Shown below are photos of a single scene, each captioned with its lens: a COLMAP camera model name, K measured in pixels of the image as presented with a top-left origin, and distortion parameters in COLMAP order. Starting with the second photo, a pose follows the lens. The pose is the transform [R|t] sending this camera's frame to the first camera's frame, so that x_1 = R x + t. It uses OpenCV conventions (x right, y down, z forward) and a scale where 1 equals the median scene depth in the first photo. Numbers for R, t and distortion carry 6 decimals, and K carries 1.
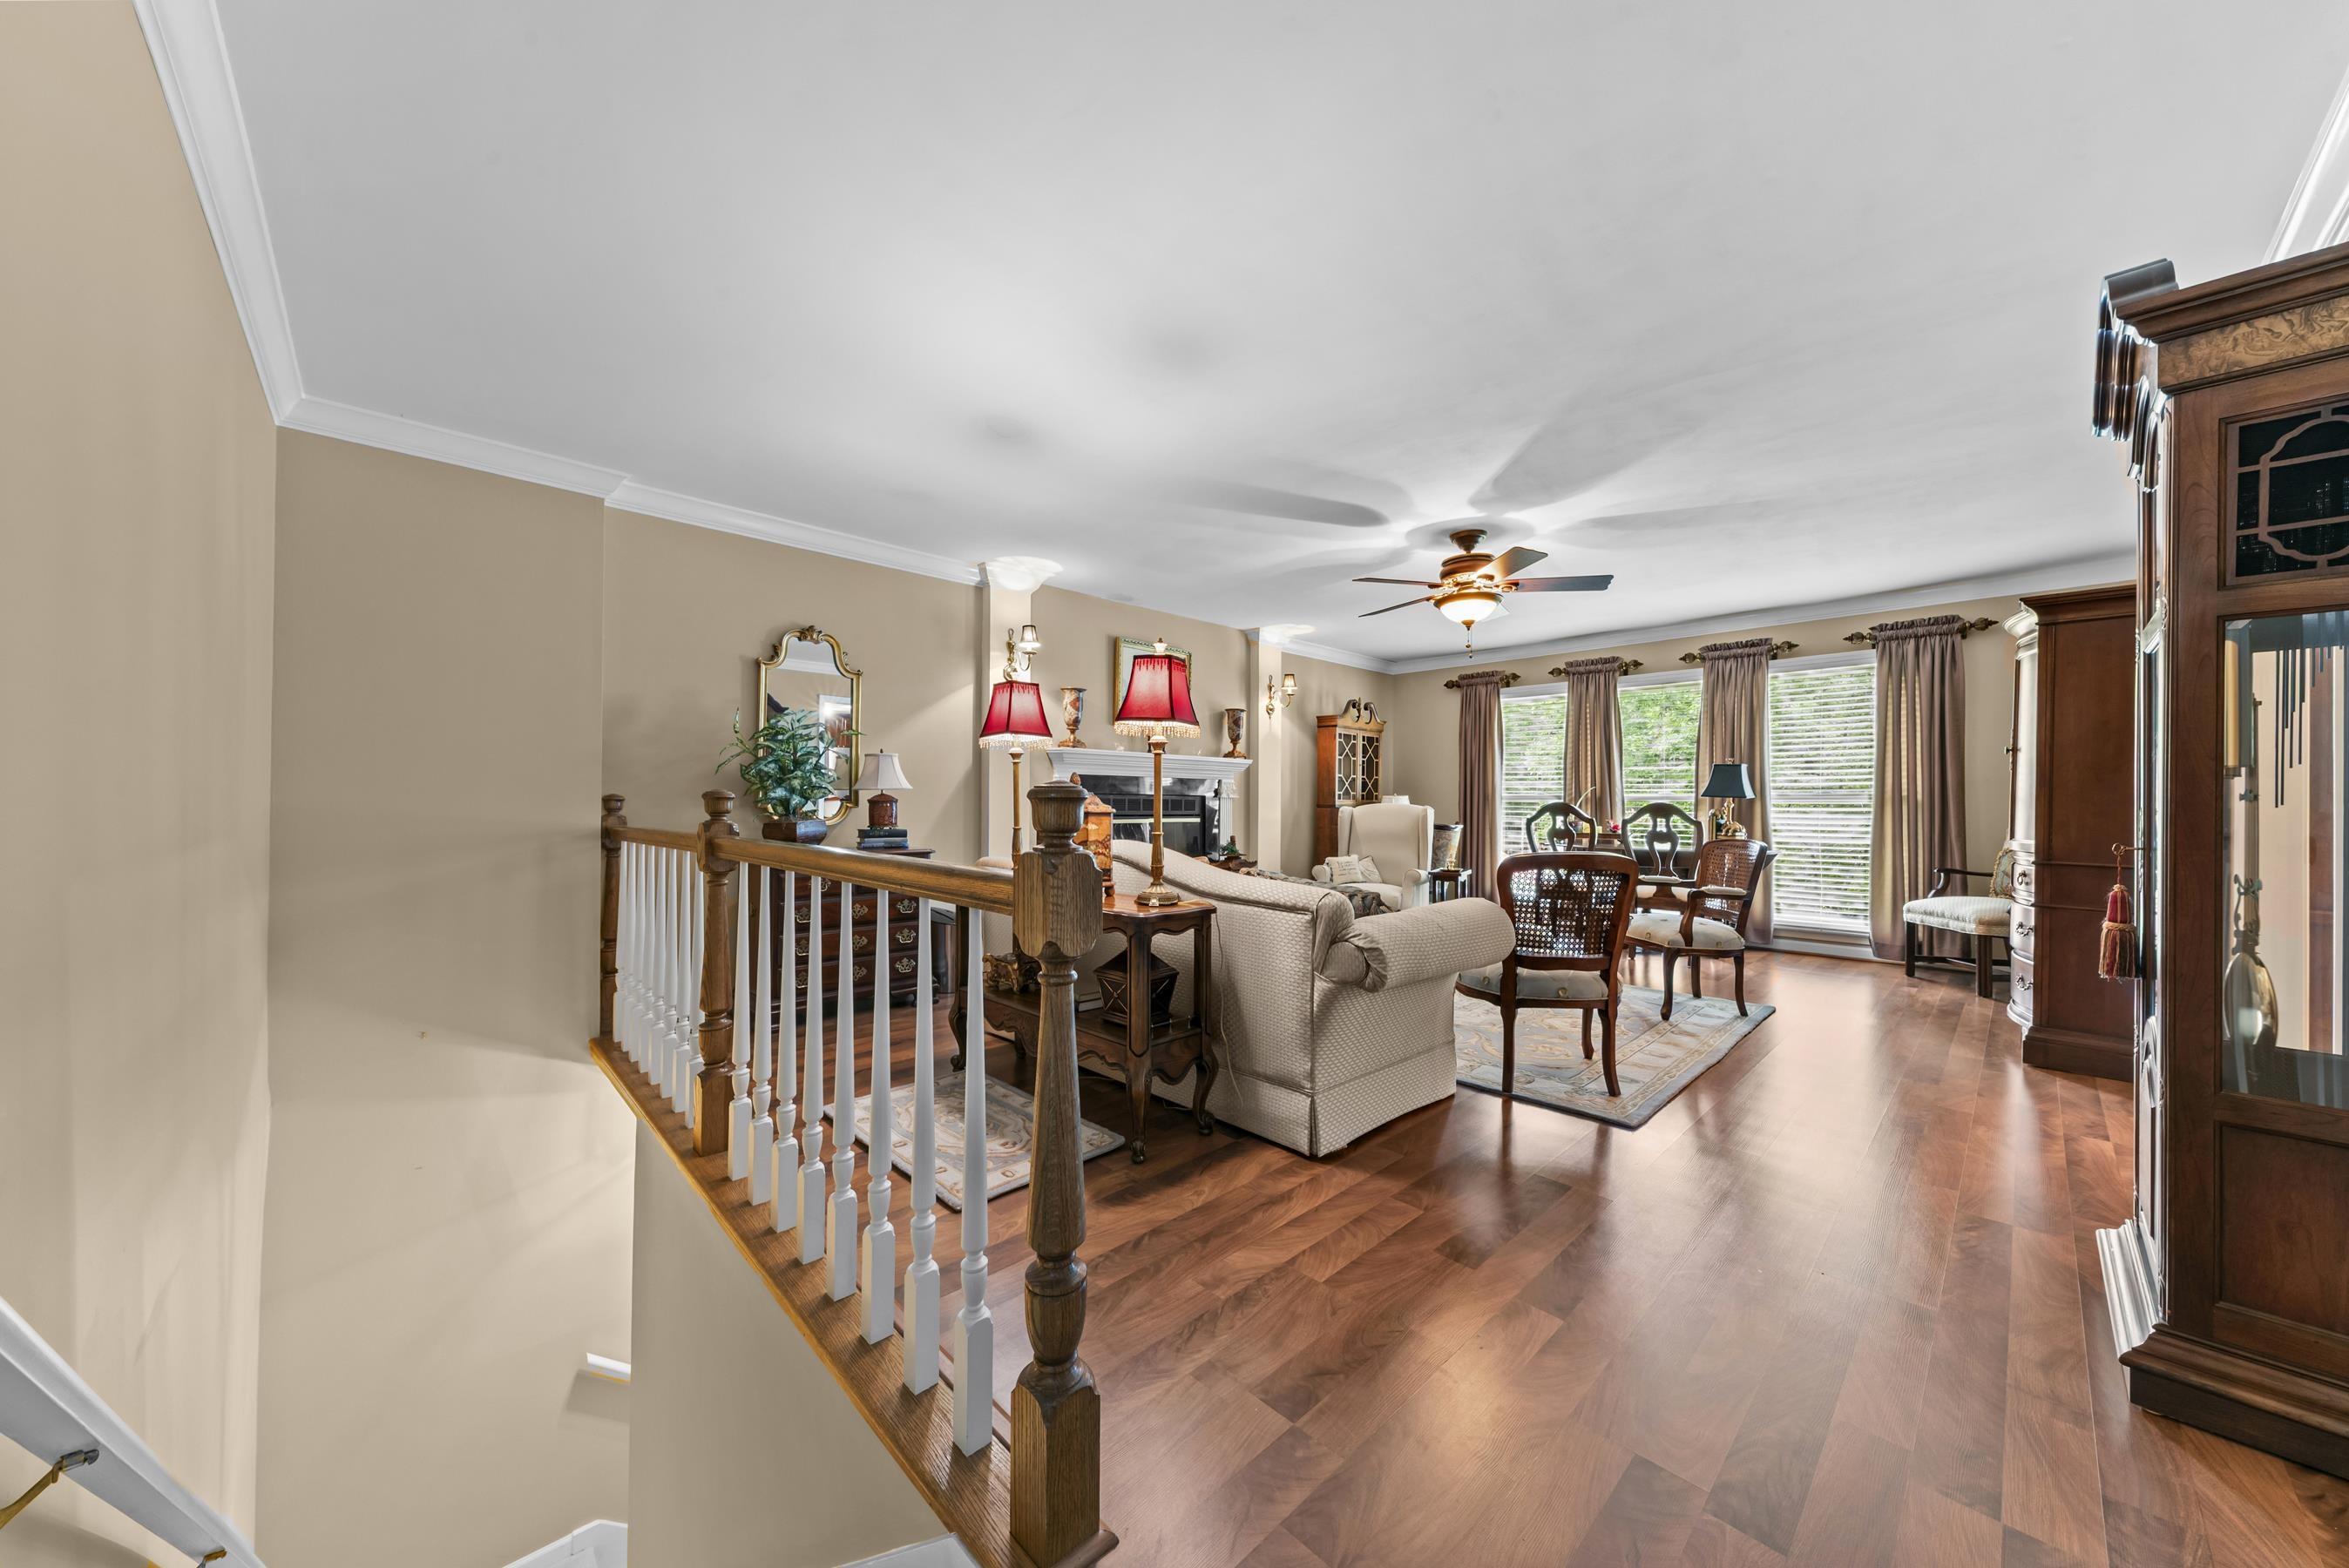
lens RADIAL K [[804.9, 0, 1179.1], [0, 804.9, 801.9], [0, 0, 1]] dist [0.002065, -0.000889]
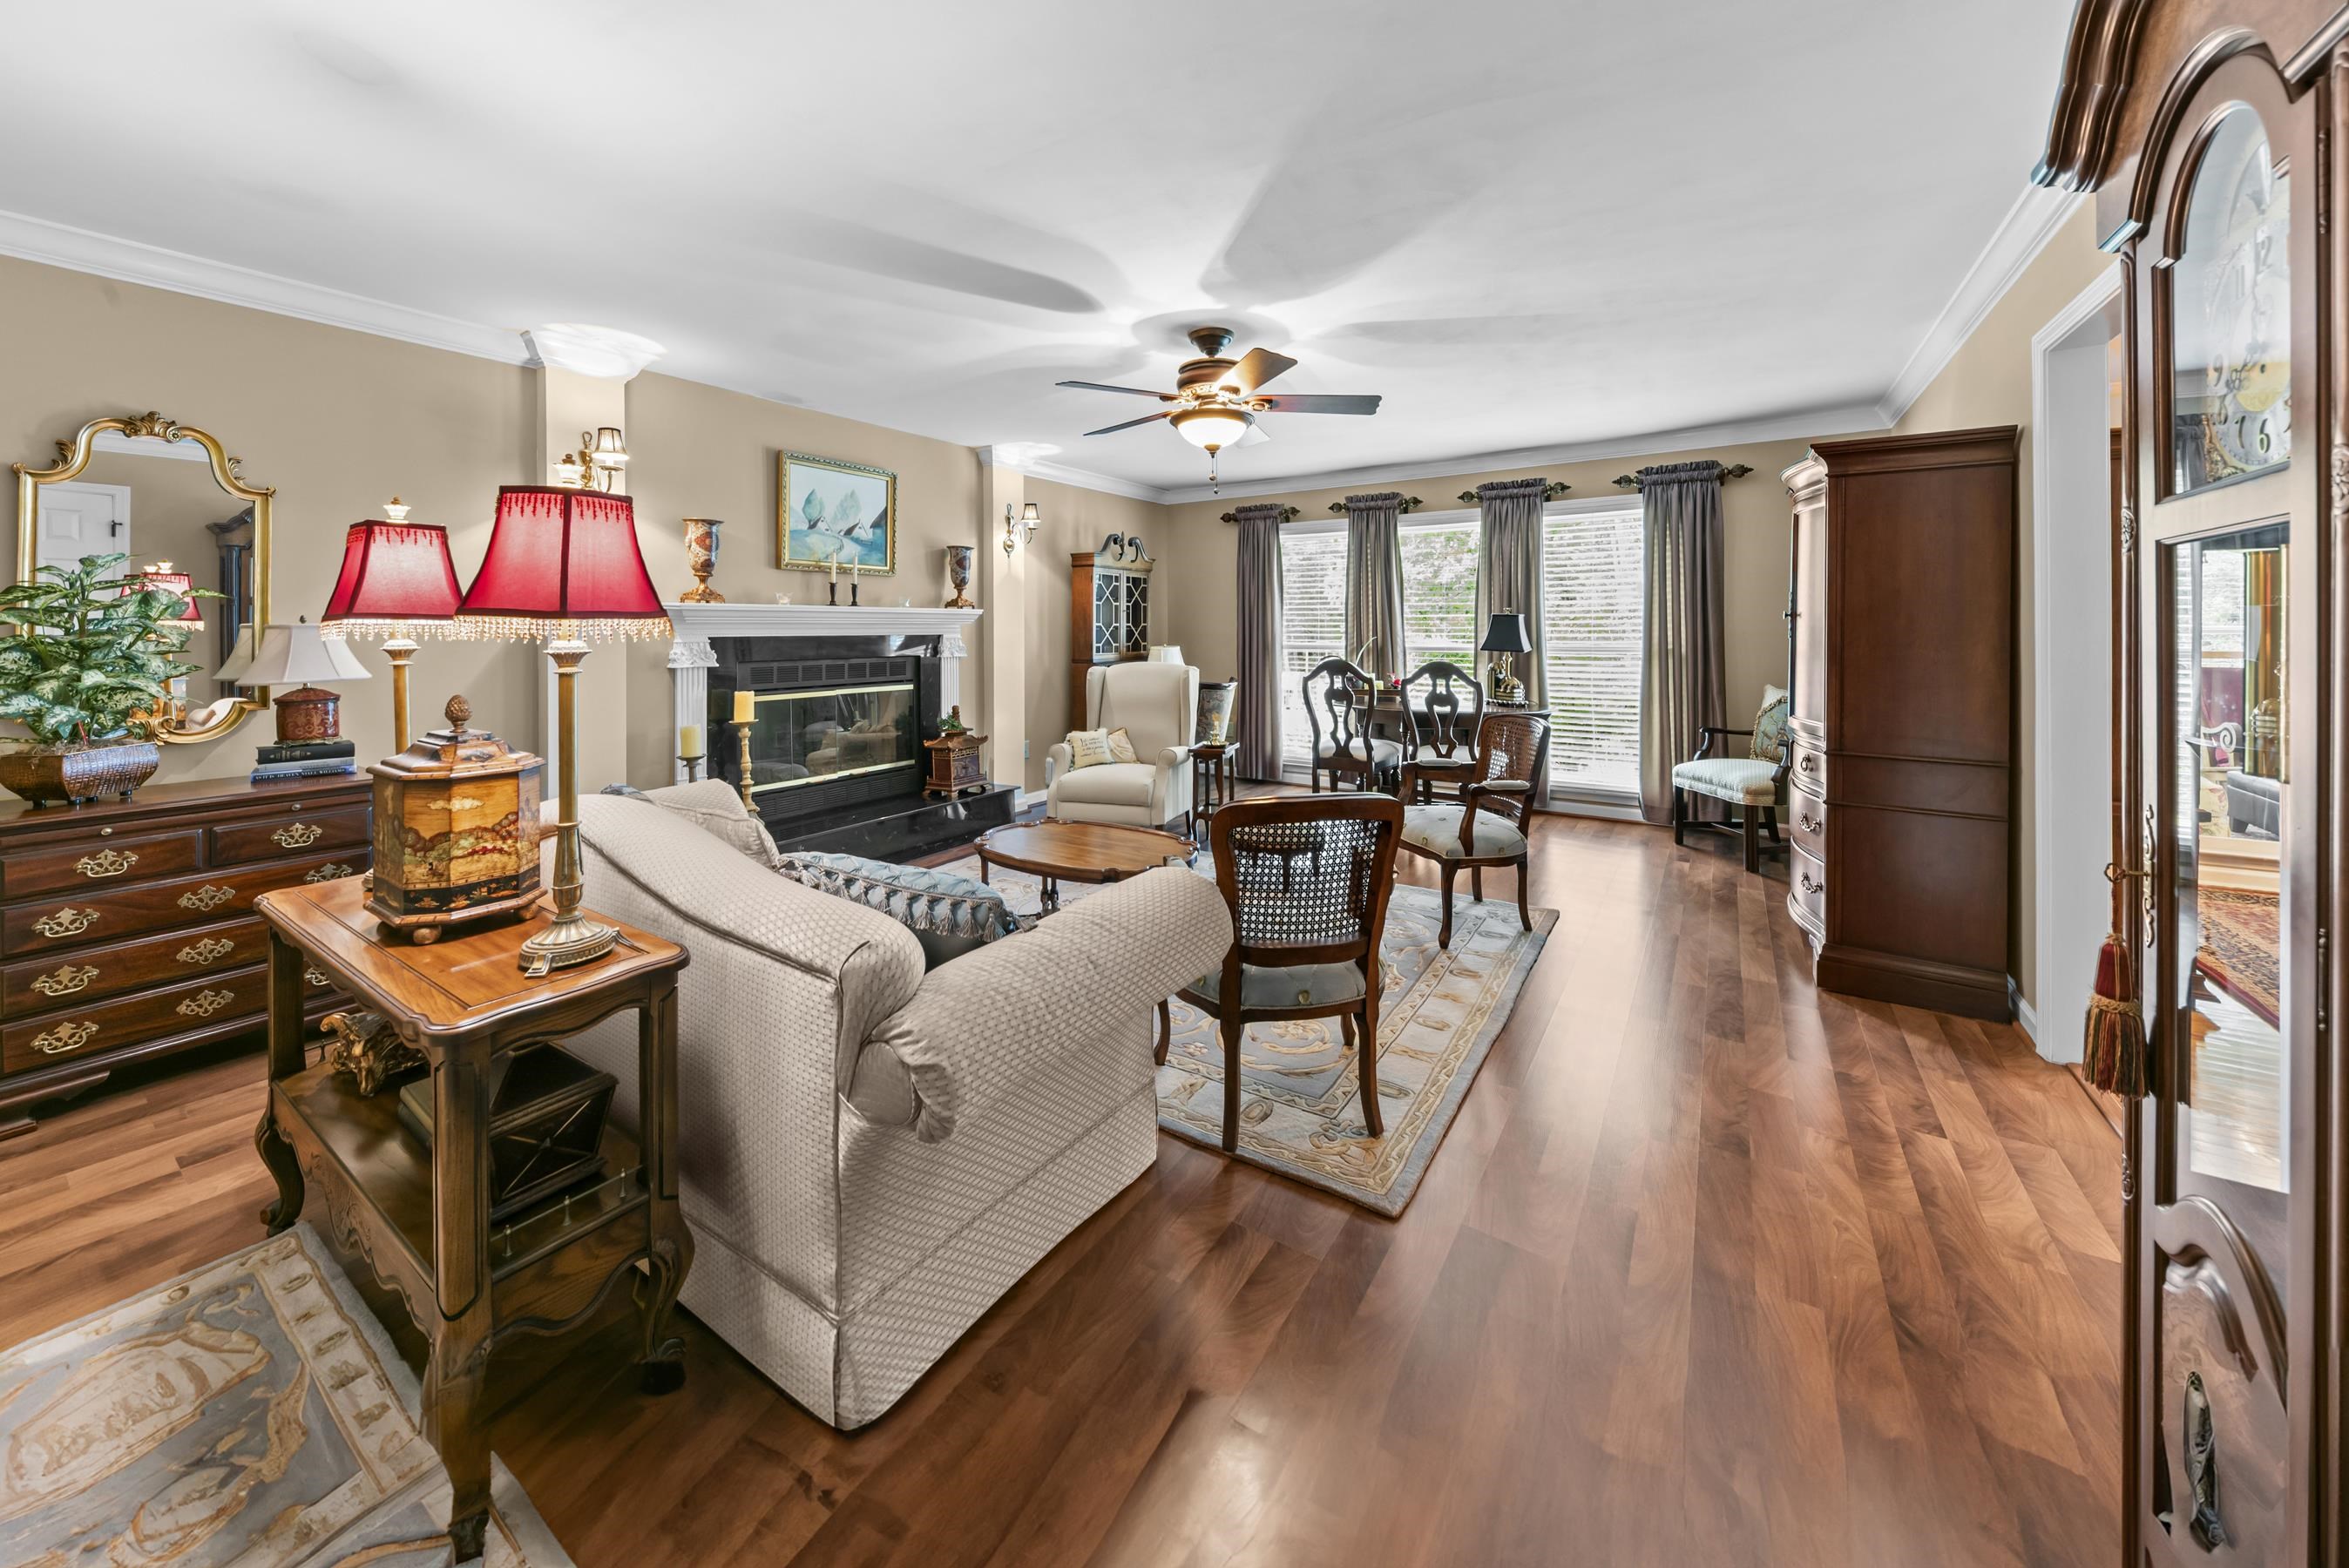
lens RADIAL K [[804.9, 0, 1195.5], [0, 804.9, 631.2], [0, 0, 1]] dist [0.002065, -0.000889]
pose [[0.971925, -0.014461, 0.234846, 0.142645], [0.011805, 0.999850, 0.012712, -0.050750], [-0.234995, -0.009583, 0.971949, 0.223007]]
